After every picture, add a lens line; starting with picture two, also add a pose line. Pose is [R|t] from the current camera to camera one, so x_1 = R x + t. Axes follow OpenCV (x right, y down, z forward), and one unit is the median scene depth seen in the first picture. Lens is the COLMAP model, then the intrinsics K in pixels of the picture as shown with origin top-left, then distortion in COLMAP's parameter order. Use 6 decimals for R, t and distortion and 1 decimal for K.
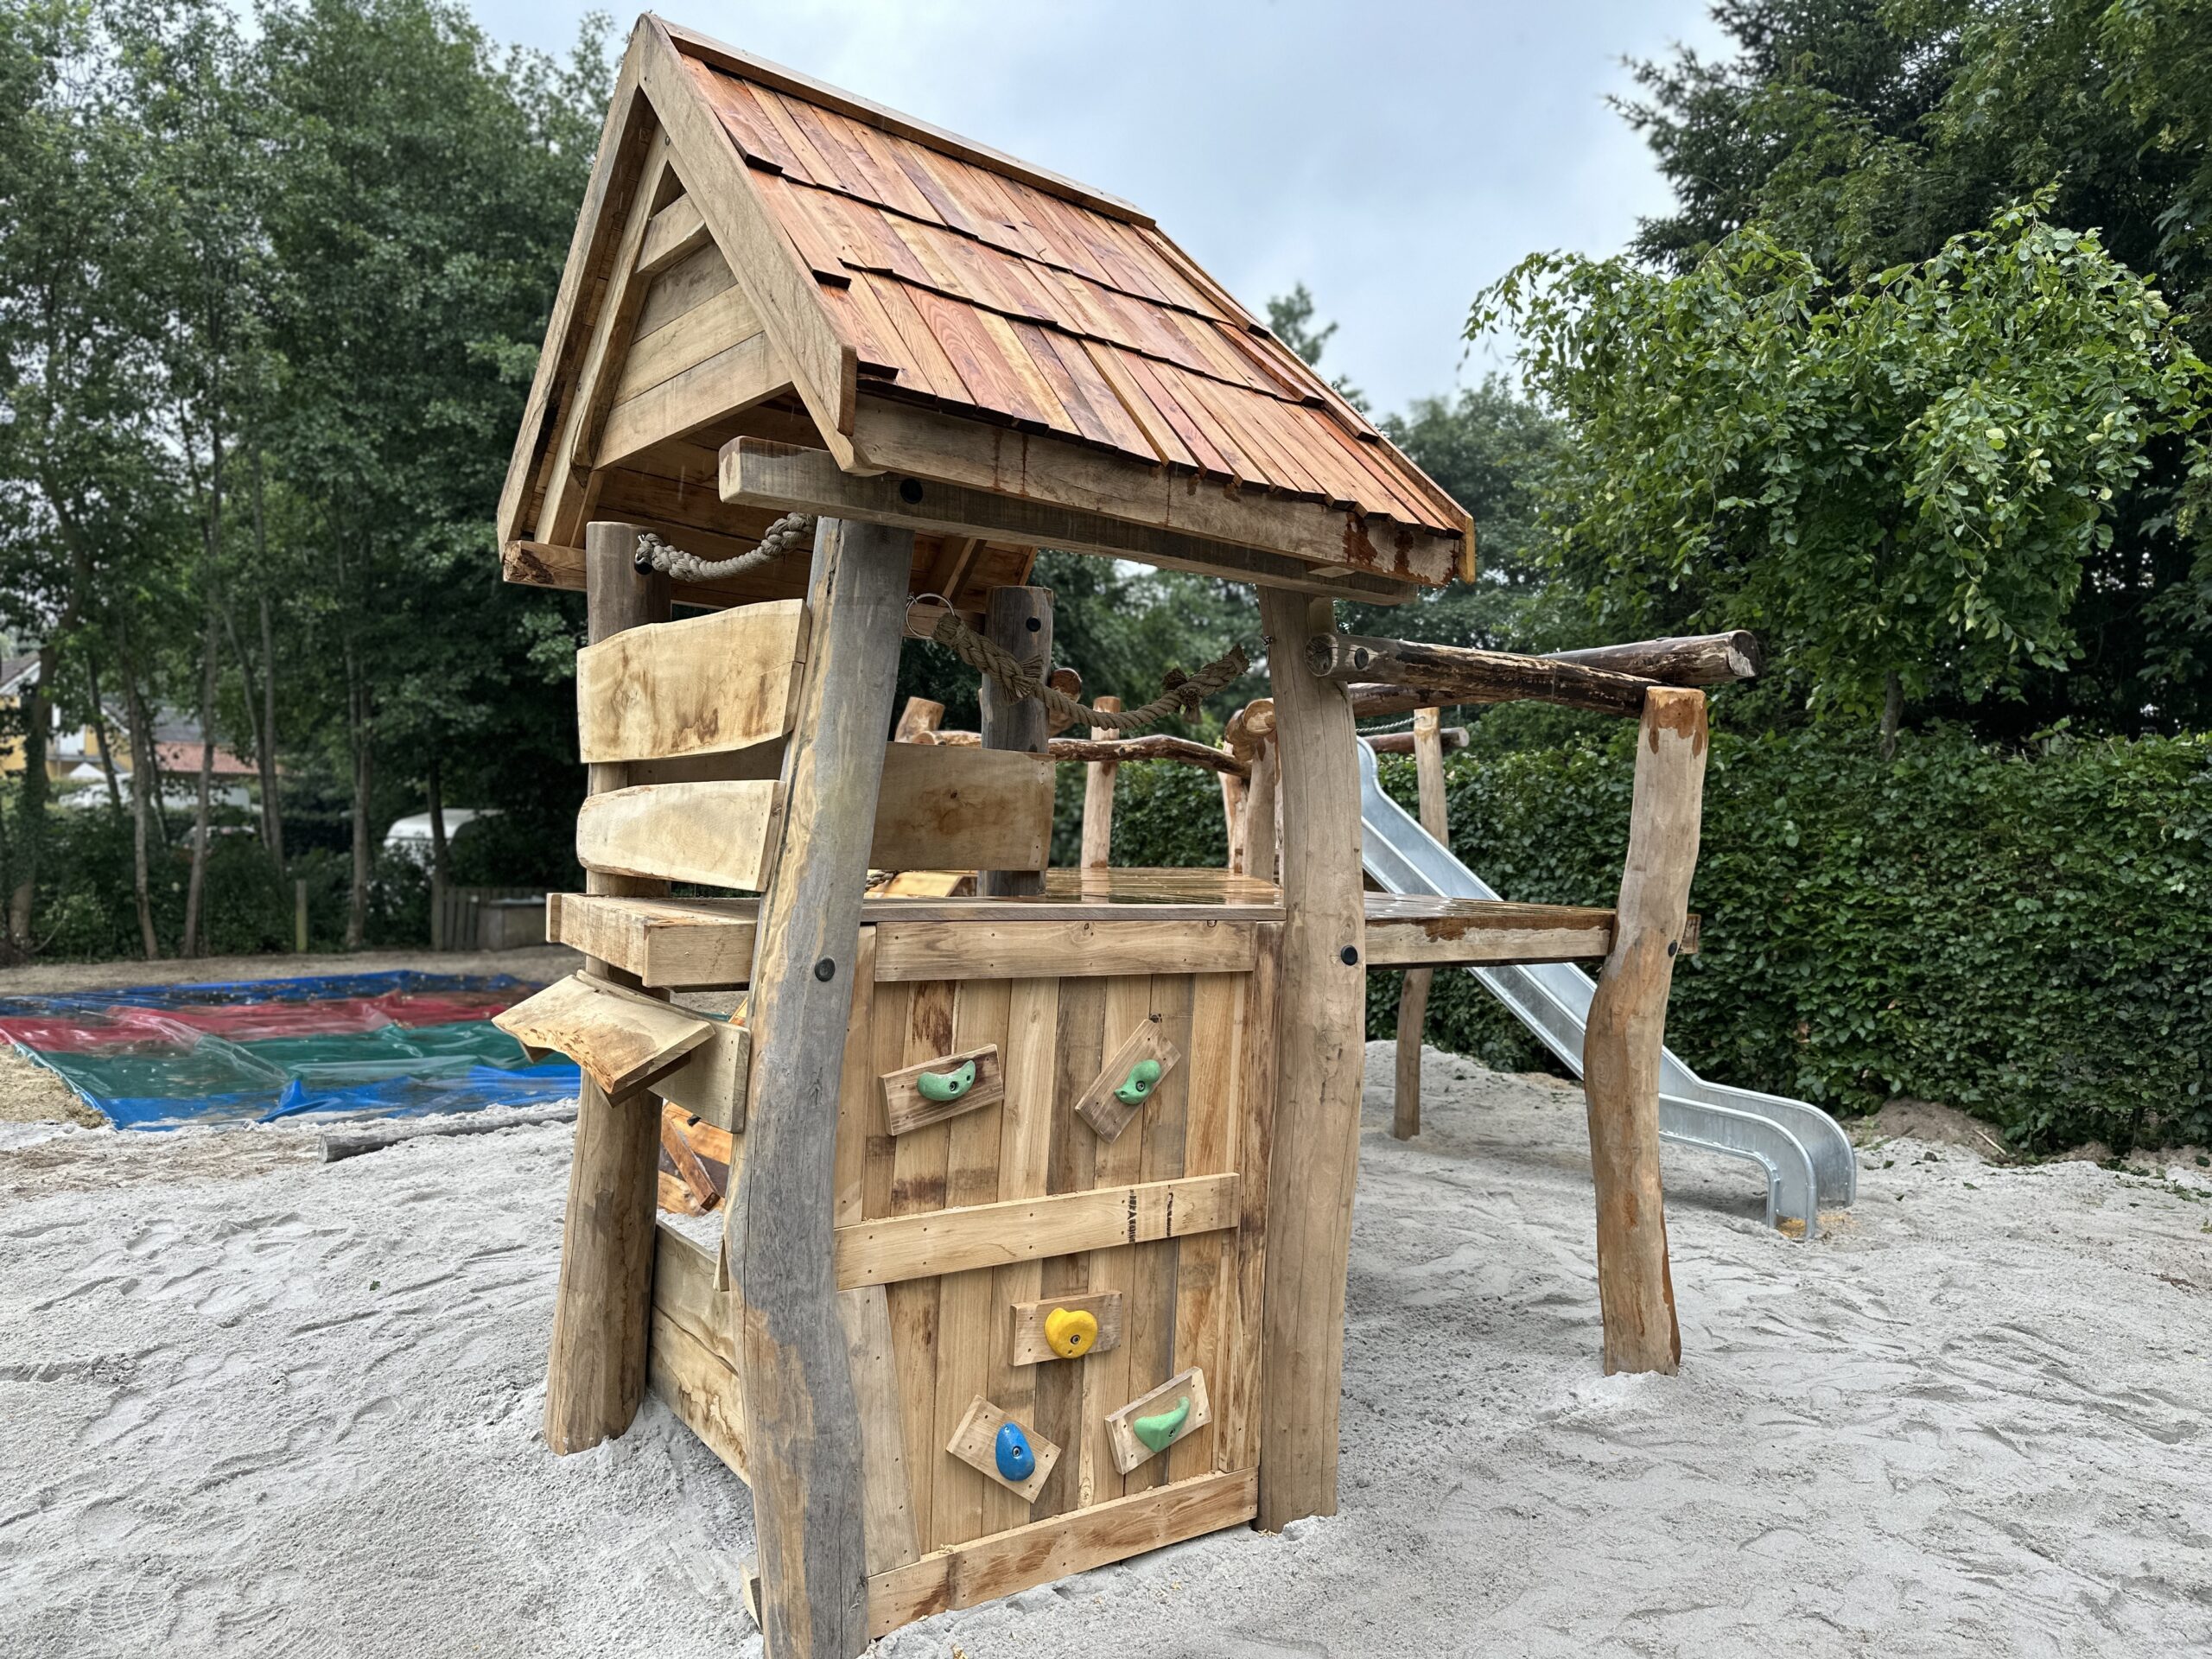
lens RADIAL K [[1596.6, 0, 1106.0], [0, 1596.6, 829.5], [0, 0, 1]] dist [0.061878, -0.077566]
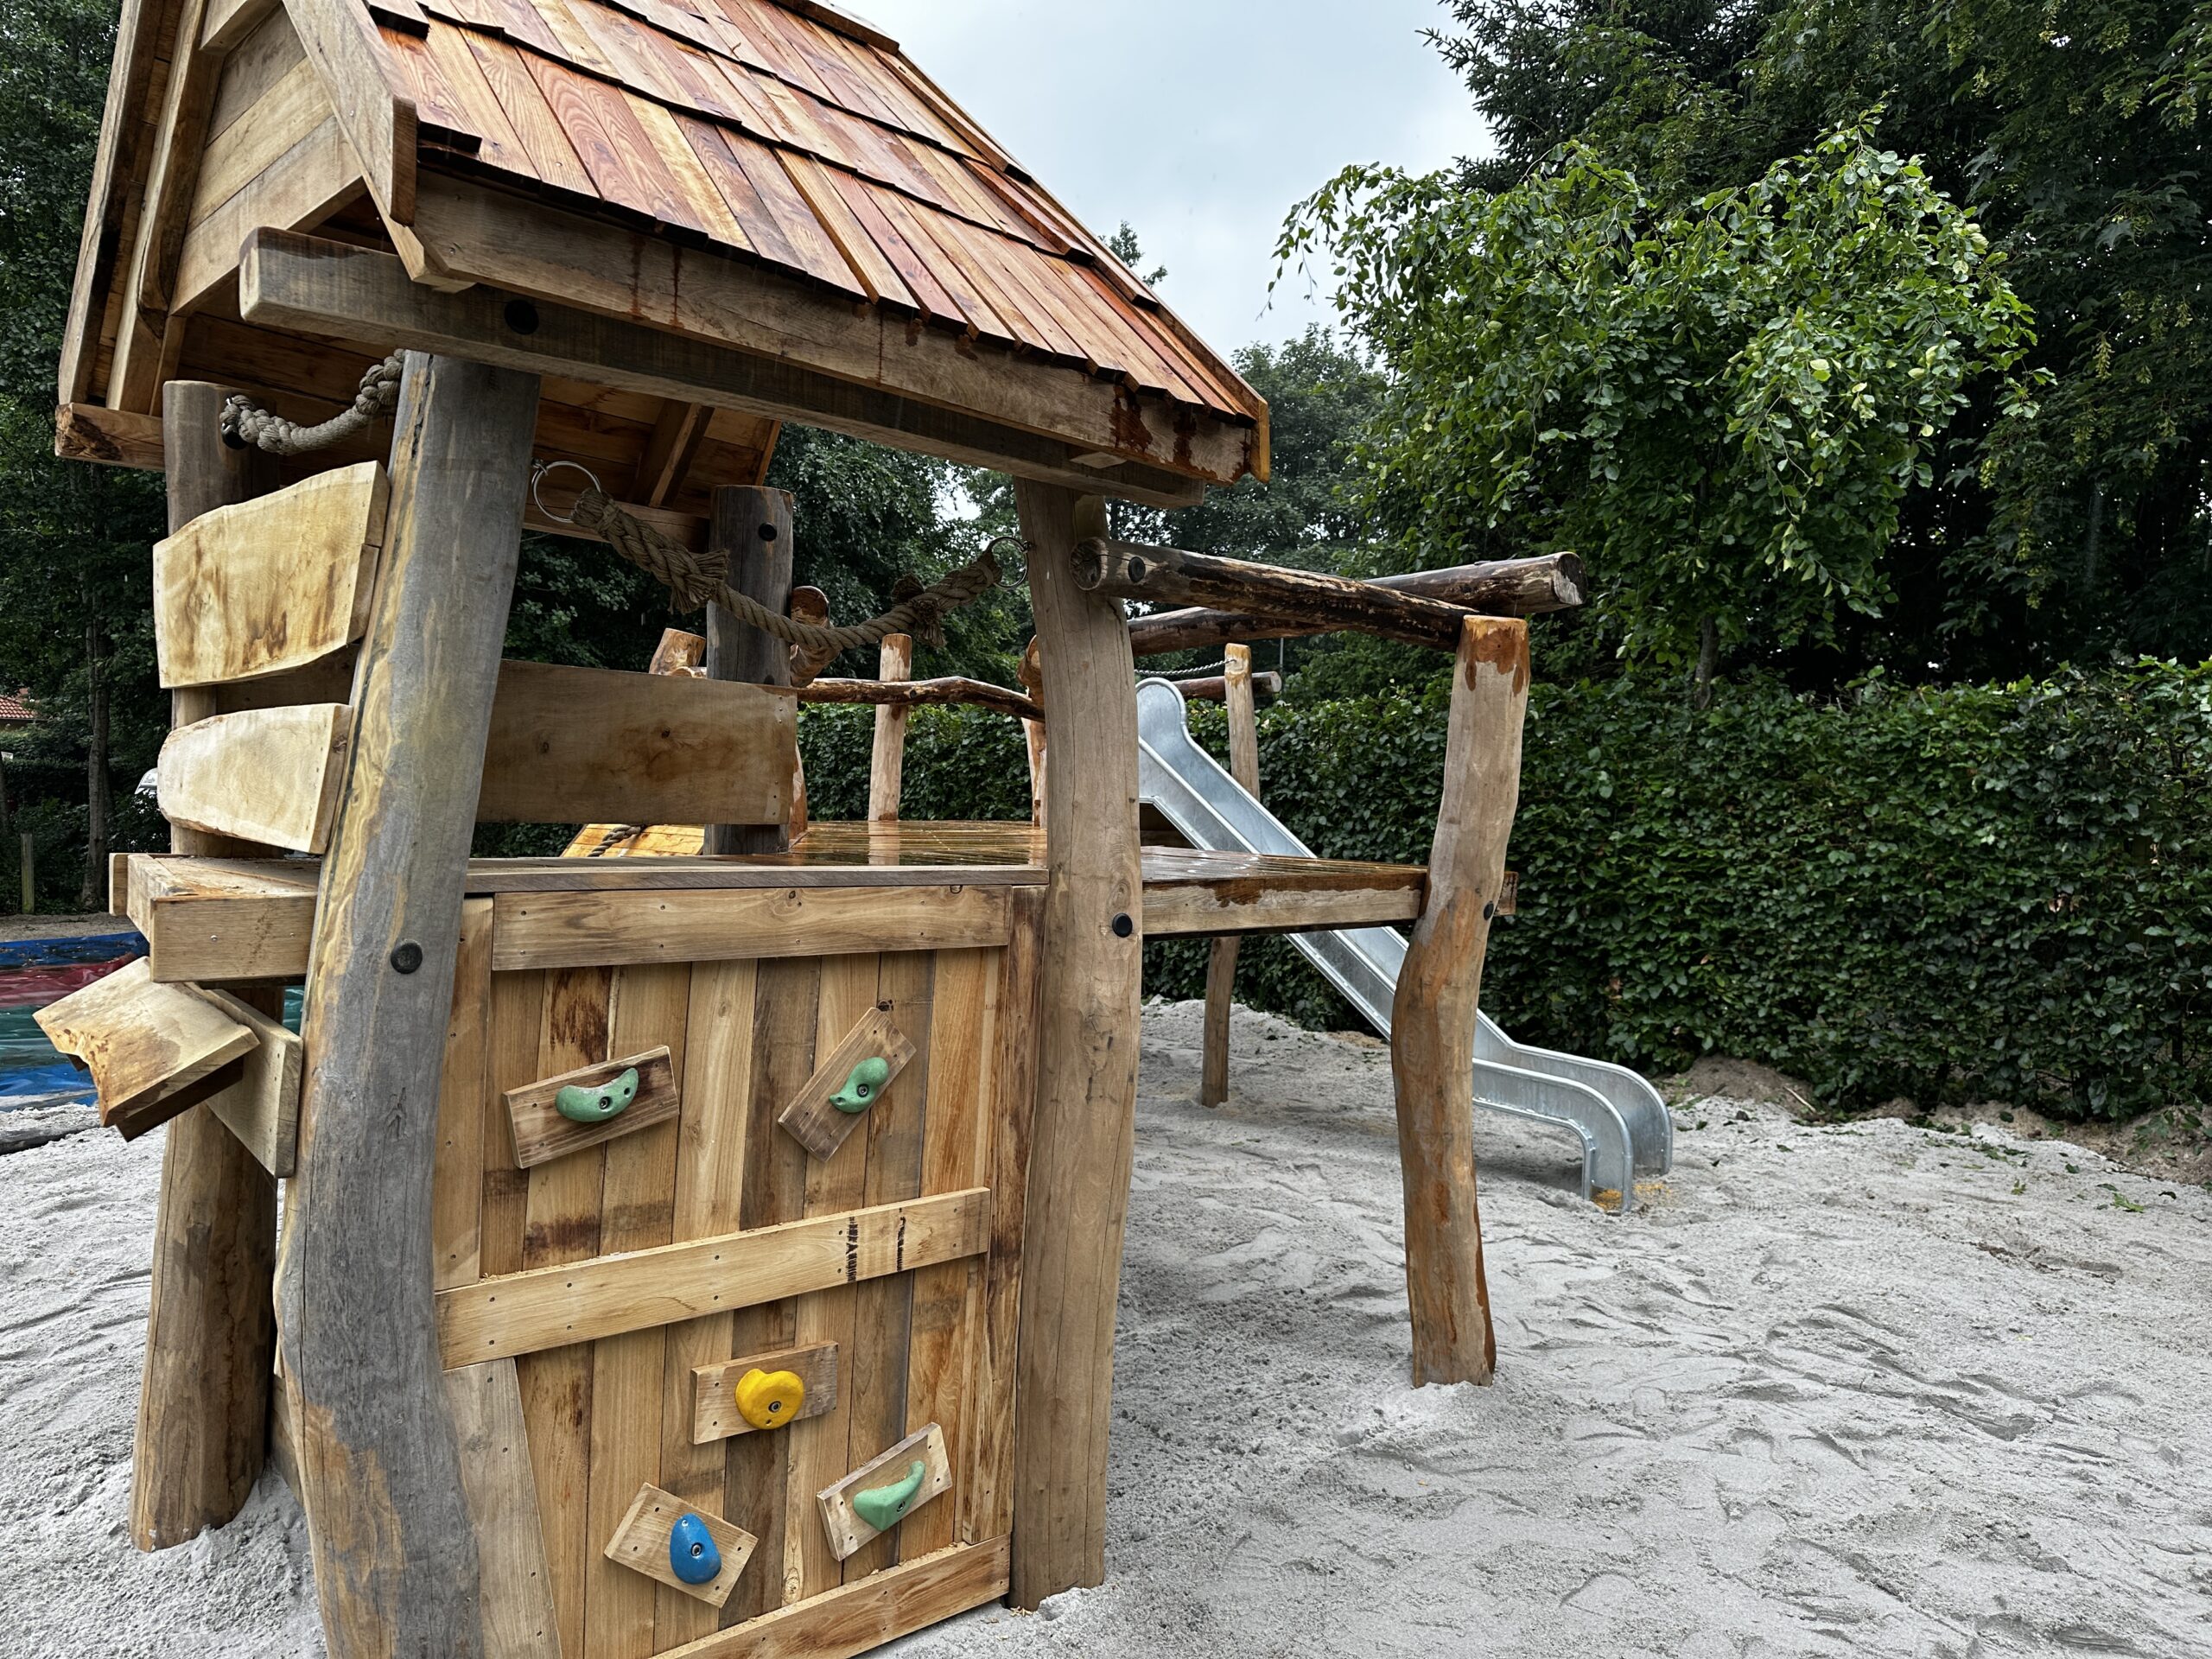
lens RADIAL K [[1596.6, 0, 1106.0], [0, 1596.6, 829.5], [0, 0, 1]] dist [0.061878, -0.077566]
pose [[0.994251, -0.001317, 0.107067, 0.033822], [-0.001891, 0.999552, 0.029859, 0.002160], [-0.107059, -0.029890, 0.993803, 0.105934]]
